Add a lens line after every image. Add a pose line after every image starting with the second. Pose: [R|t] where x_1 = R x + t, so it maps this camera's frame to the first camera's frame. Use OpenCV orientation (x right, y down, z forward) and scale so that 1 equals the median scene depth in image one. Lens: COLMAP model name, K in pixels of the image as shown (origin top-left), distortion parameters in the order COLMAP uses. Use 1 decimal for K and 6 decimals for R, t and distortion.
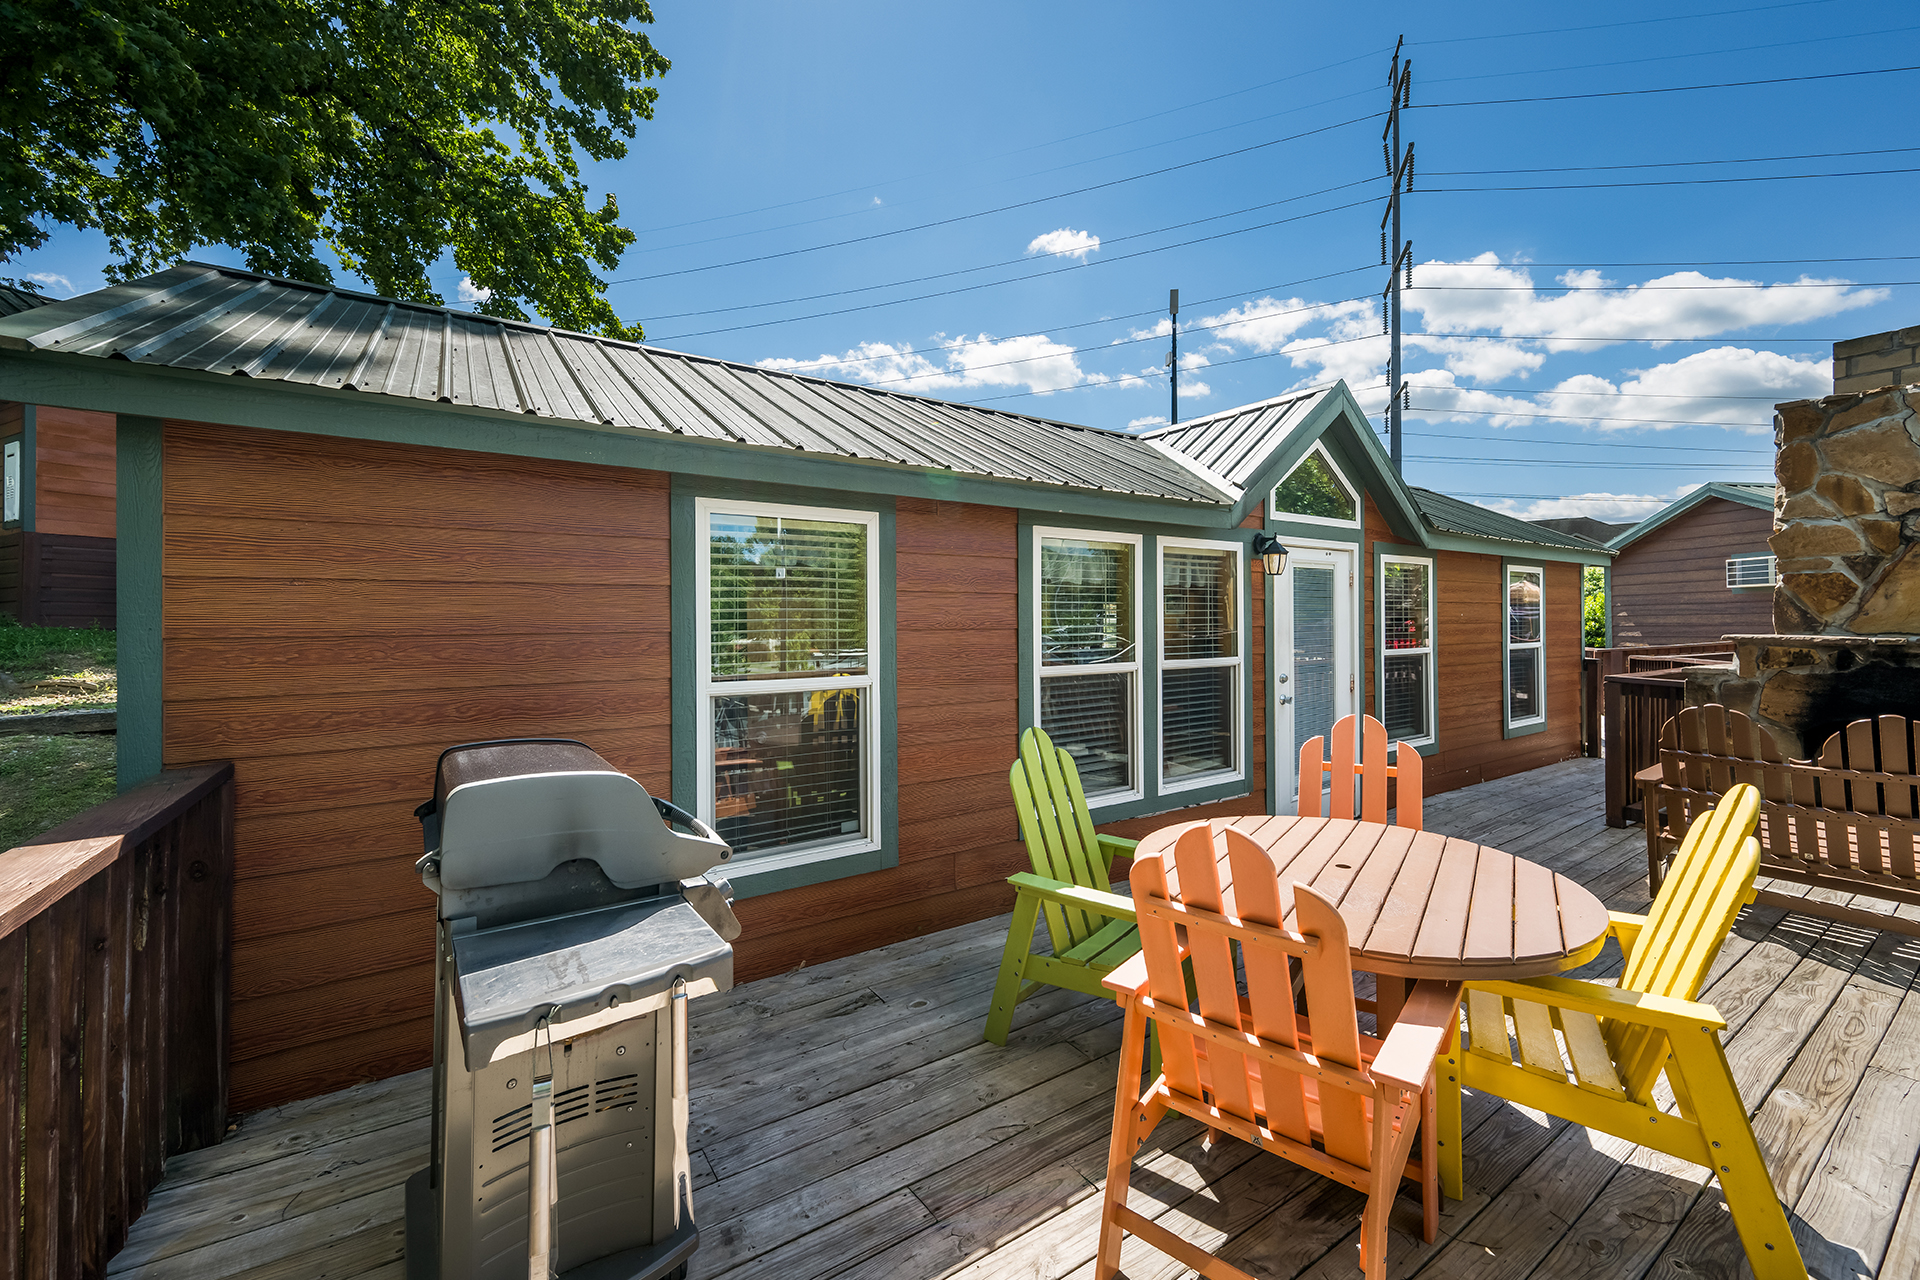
lens RADIAL K [[762.3, 0, 967.2], [0, 762.3, 613.9], [0, 0, 1]] dist [0.002001, 0.000367]
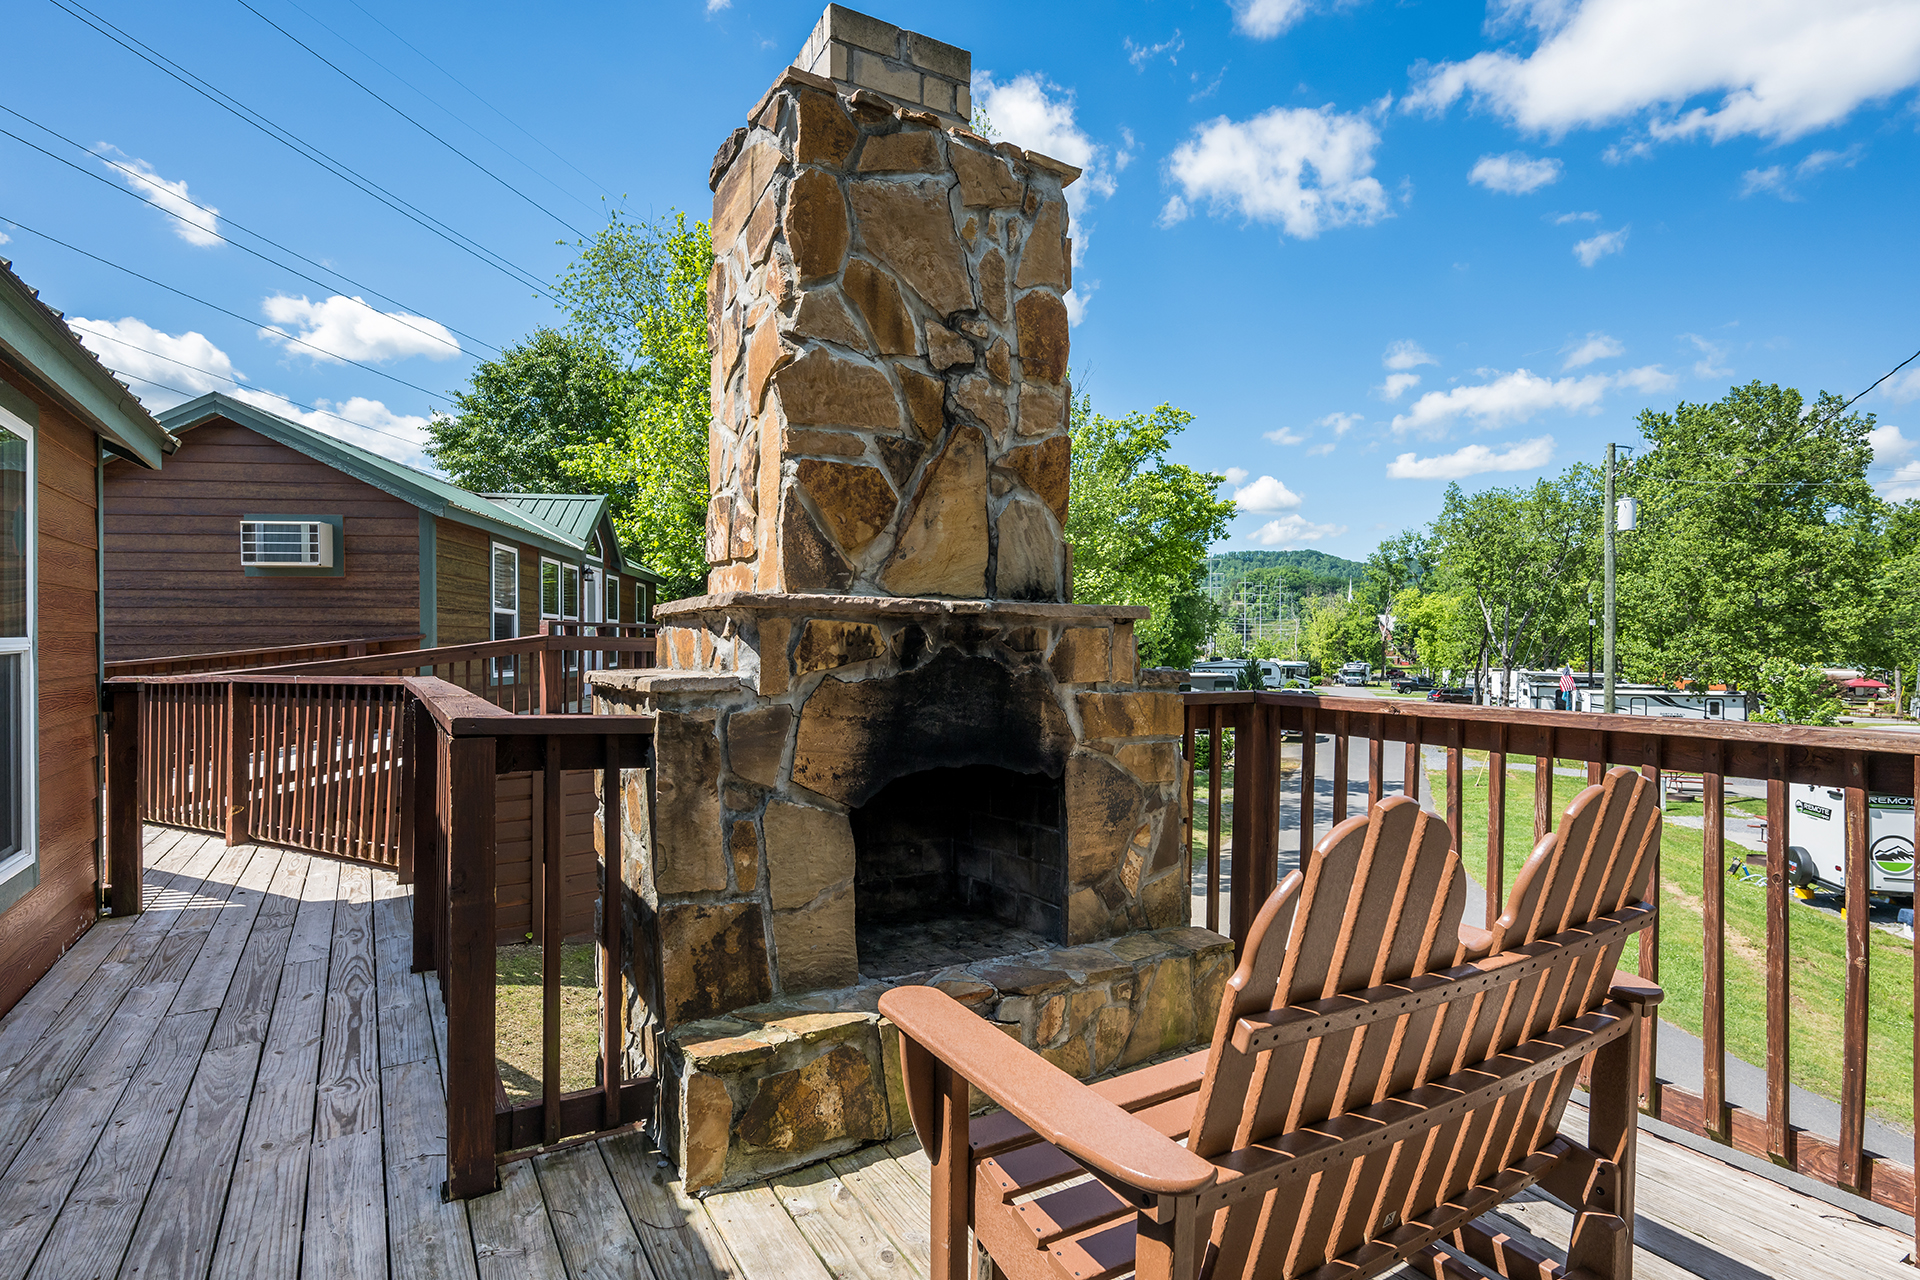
lens RADIAL K [[993.9, 0, 960.0], [0, 993.9, 640.0], [0, 0, 1]] dist [0.030534, -0.000011]
pose [[0.063372, 0.004928, 0.997978, 0.510899], [-0.014238, 0.999890, -0.004034, 0.055890], [-0.997888, -0.013954, 0.063435, 0.893261]]
